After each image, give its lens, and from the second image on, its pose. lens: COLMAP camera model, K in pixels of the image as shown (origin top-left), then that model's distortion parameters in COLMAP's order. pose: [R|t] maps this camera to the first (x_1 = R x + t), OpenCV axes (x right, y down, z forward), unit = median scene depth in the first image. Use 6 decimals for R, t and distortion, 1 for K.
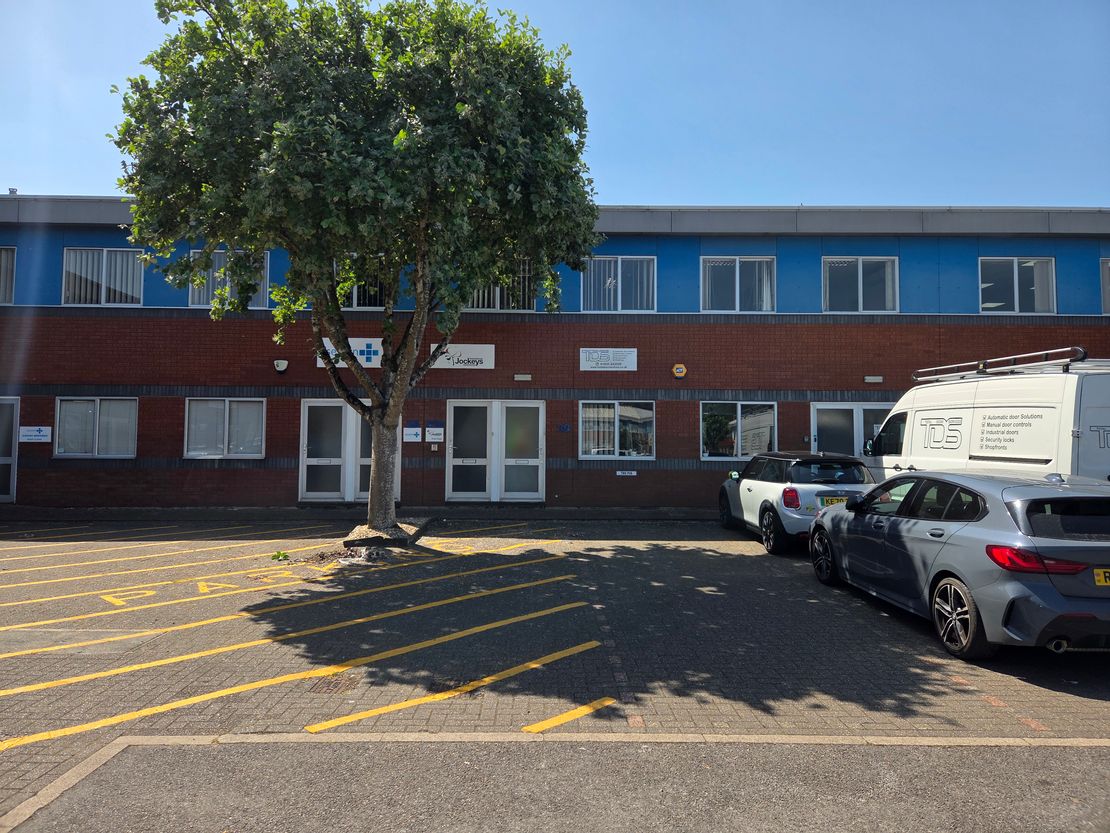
lens RADIAL K [[754.0, 0, 558.3], [0, 754.0, 417.3], [0, 0, 1]] dist [0.040233, -0.013895]
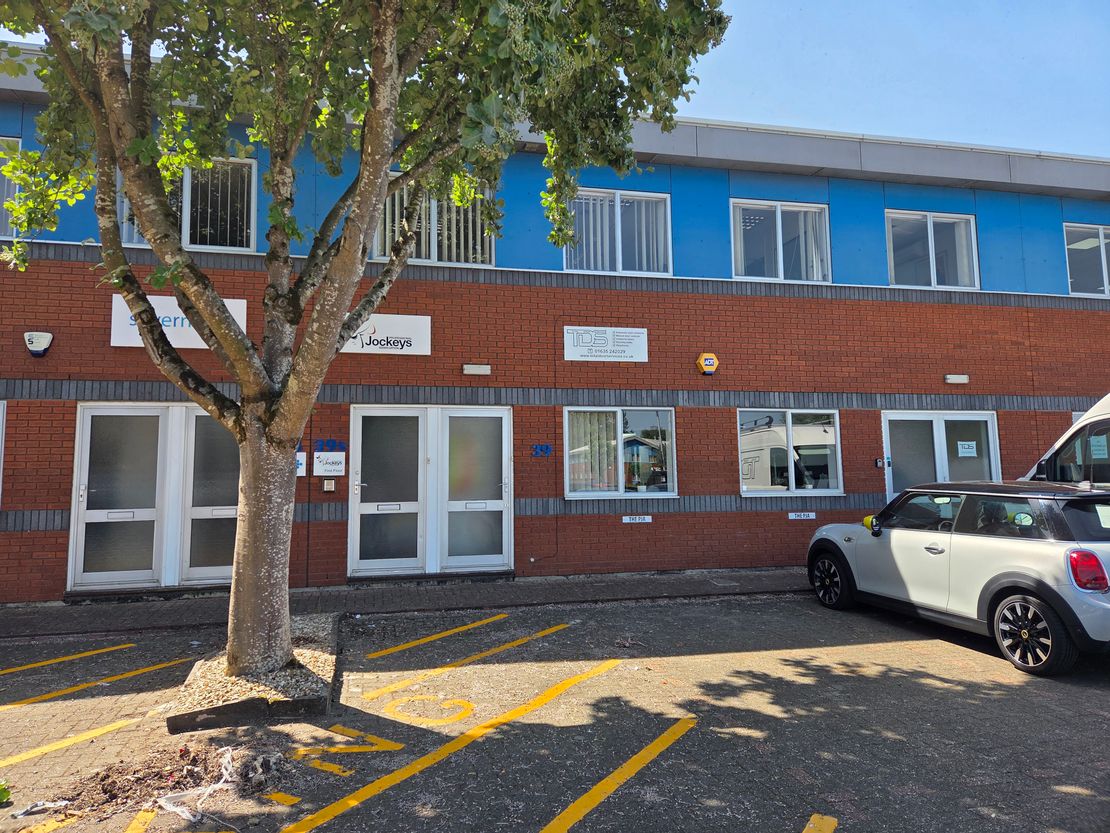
lens RADIAL K [[754.0, 0, 551.5], [0, 754.0, 409.1], [0, 0, 1]] dist [0.040233, -0.013895]
pose [[0.977668, 0.001490, 0.210150, -0.117766], [0.009589, 0.998617, -0.051691, 0.012682], [-0.209936, 0.052552, 0.976302, 0.381044]]
